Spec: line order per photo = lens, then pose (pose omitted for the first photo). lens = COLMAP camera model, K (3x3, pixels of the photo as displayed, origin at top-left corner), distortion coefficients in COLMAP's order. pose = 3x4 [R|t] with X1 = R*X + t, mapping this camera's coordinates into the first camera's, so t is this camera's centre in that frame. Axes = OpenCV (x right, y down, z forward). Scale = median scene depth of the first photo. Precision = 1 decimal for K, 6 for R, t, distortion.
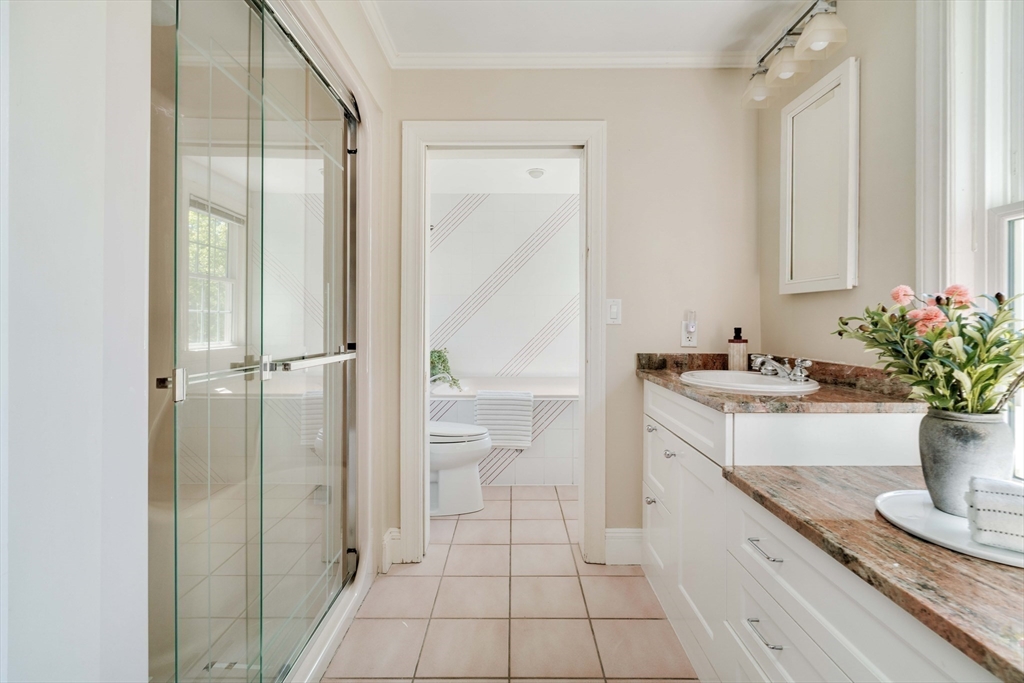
lens RADIAL K [[478.7, 0, 512.1], [0, 478.7, 326.7], [0, 0, 1]] dist [-0.001118, -0.000165]
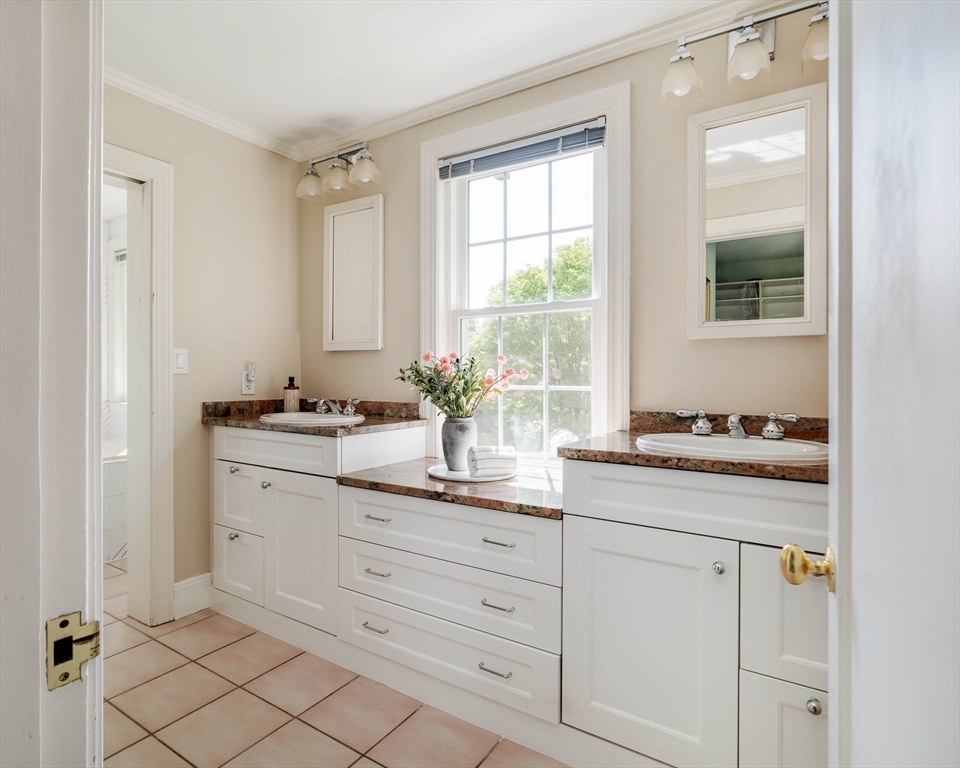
lens RADIAL K [[518.8, 0, 480.0], [0, 518.8, 384.0], [0, 0, 1]] dist [0.000439, 0.000143]
pose [[0.536483, -0.015758, 0.843764, -0.400848], [0.006671, 0.999874, 0.014432, 0.004840], [-0.843885, -0.002114, 0.536520, -0.103890]]
